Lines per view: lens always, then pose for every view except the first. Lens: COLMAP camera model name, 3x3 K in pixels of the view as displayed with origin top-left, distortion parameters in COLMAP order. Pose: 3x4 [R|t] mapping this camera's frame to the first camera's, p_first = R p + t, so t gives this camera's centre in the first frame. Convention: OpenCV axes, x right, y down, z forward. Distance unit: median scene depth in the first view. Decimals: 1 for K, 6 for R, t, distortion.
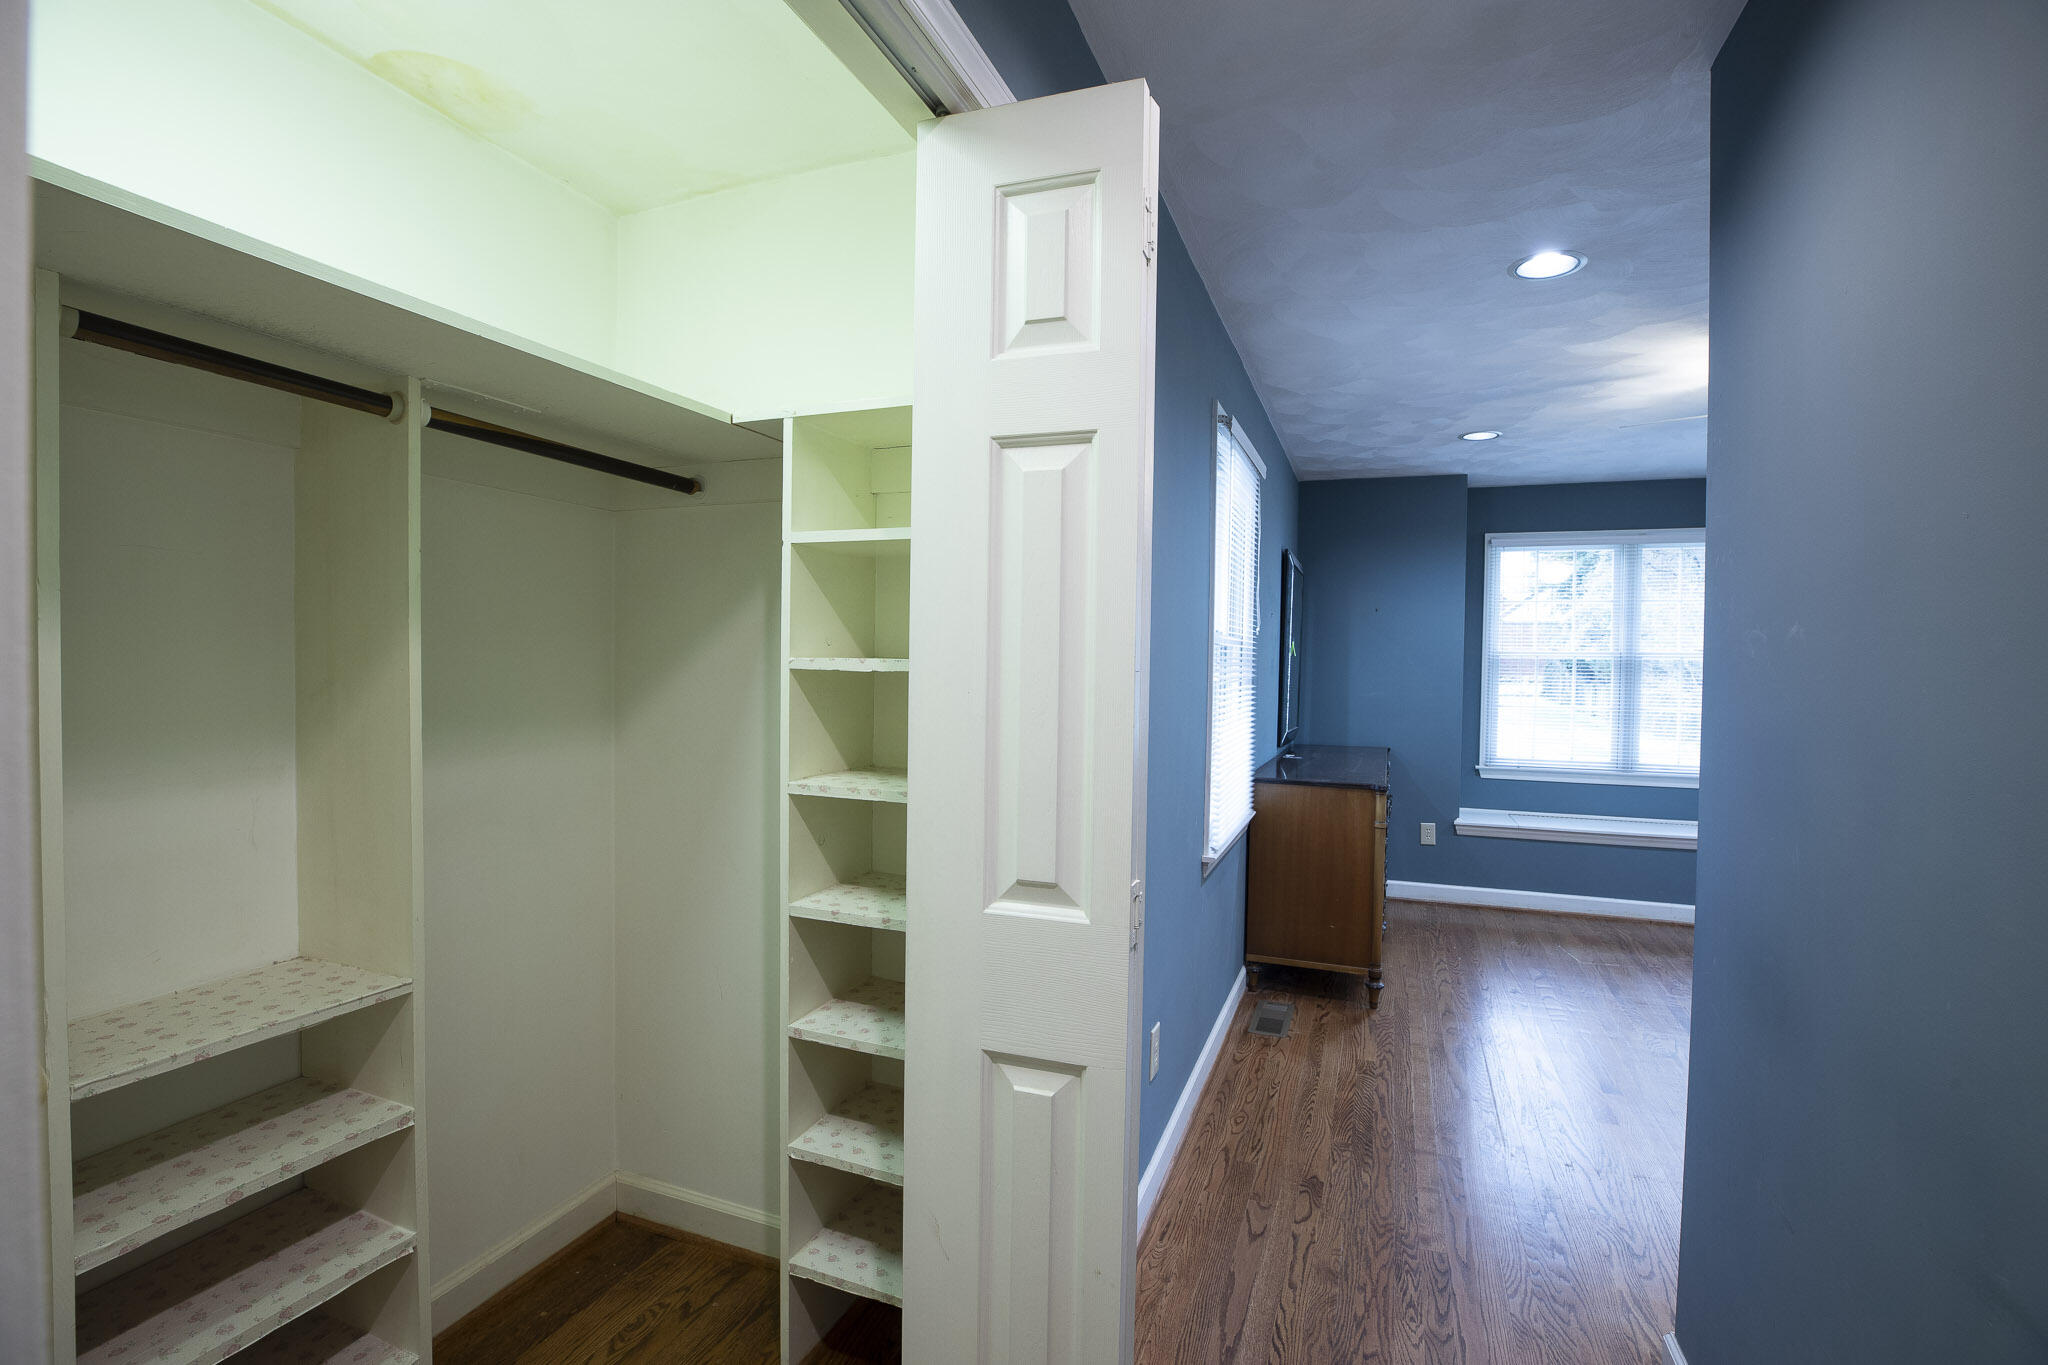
lens RADIAL K [[937.5, 0, 1028.8], [0, 937.5, 681.3], [0, 0, 1]] dist [-0.043510, 0.013325]
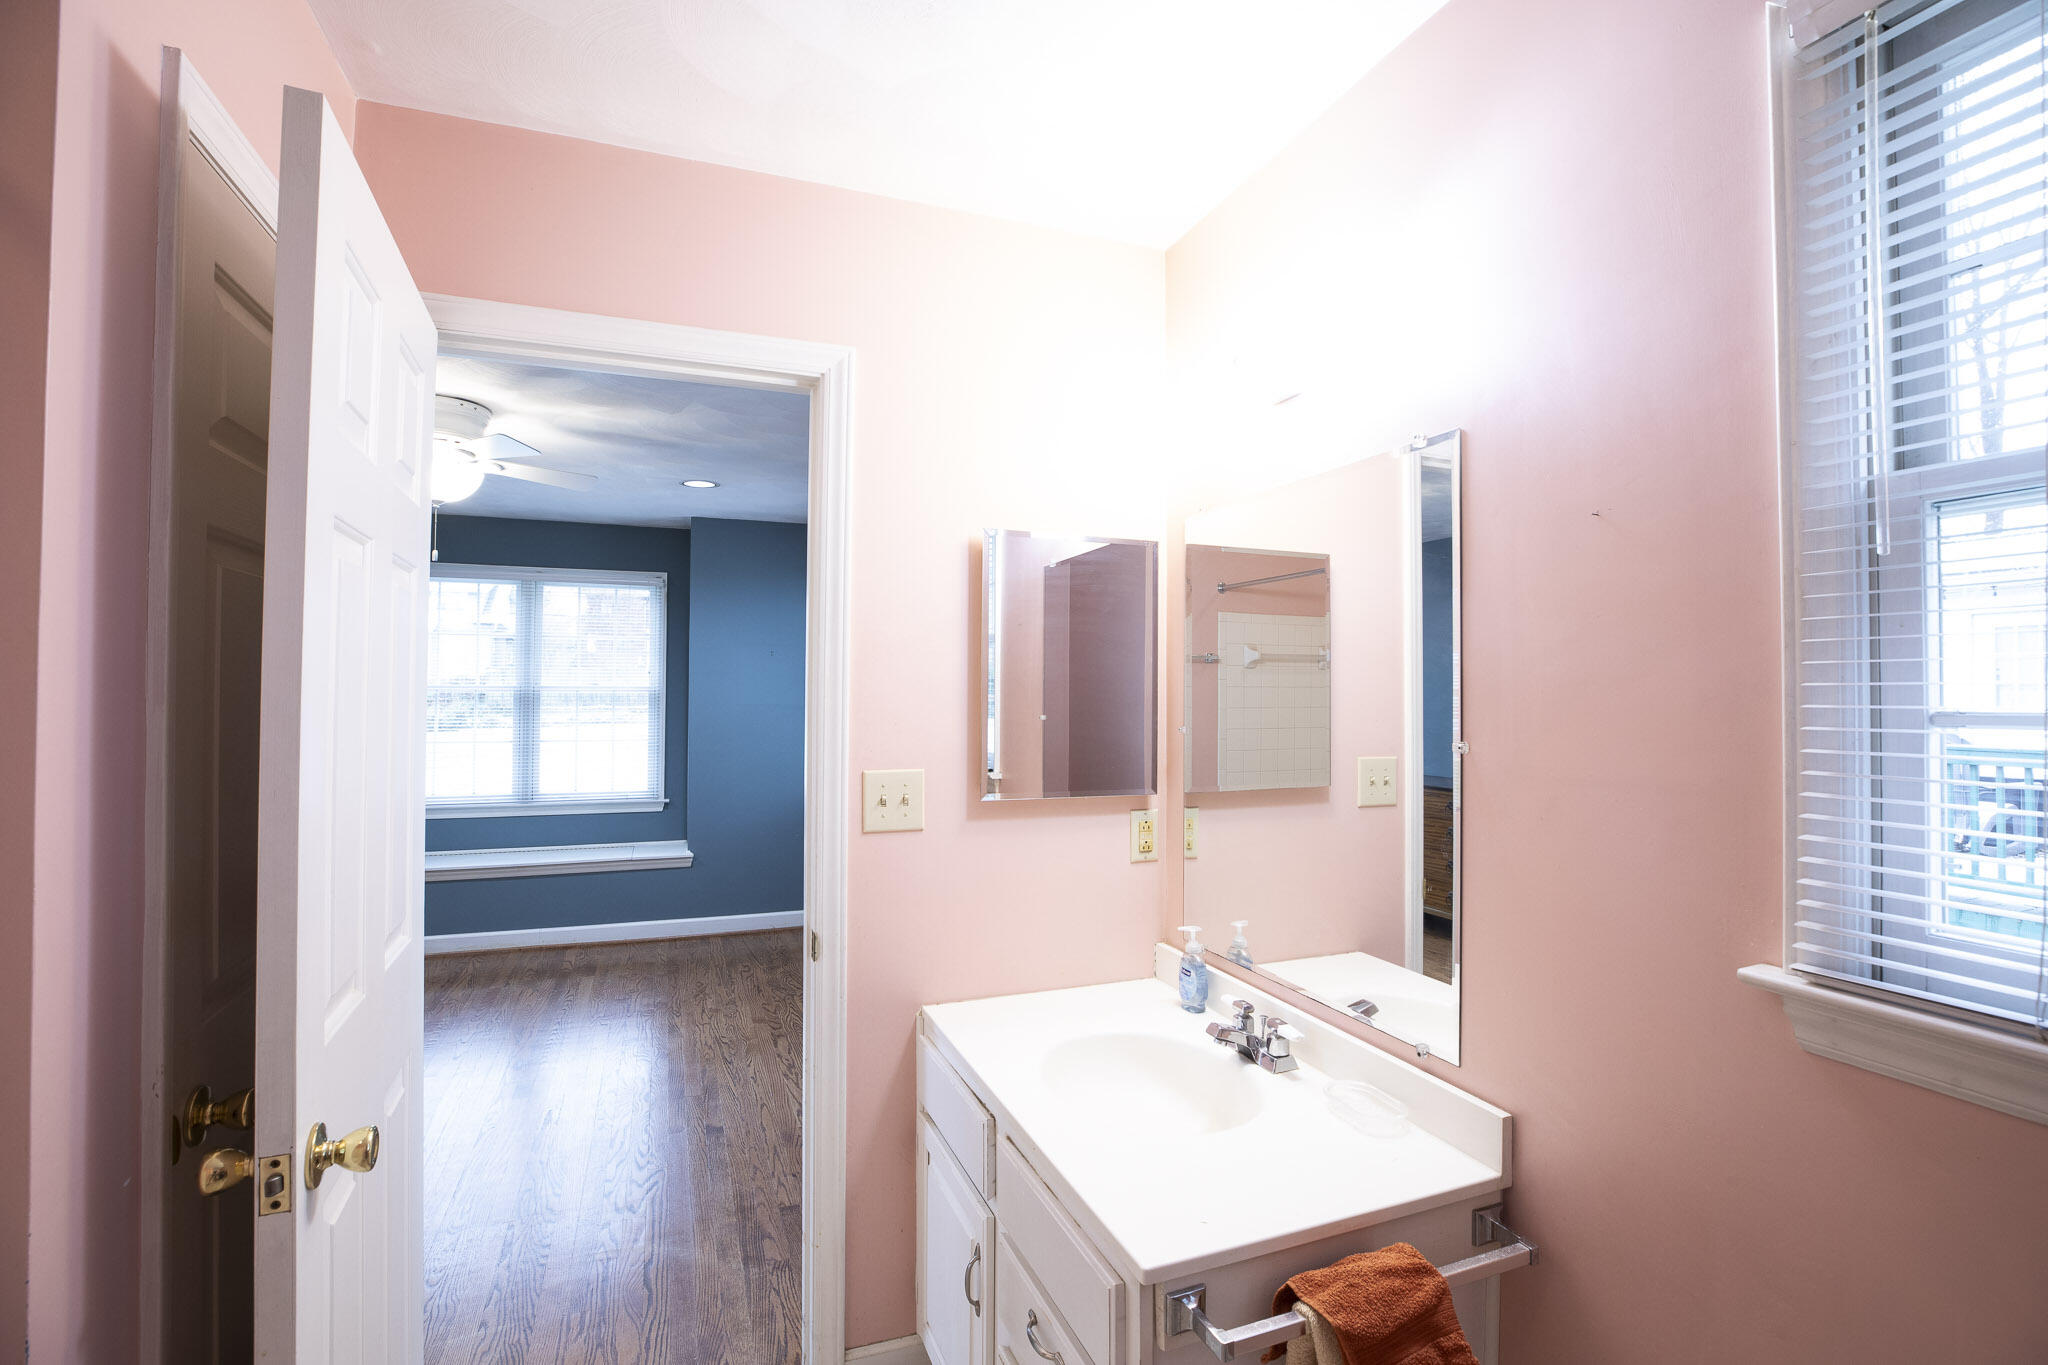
lens RADIAL K [[937.5, 0, 1028.8], [0, 937.5, 681.3], [0, 0, 1]] dist [-0.043510, 0.013325]
pose [[0.740091, 0.000302, 0.672506, 0.538618], [0.017189, 0.999665, -0.019366, -0.010512], [-0.672287, 0.025893, 0.739838, -0.203128]]
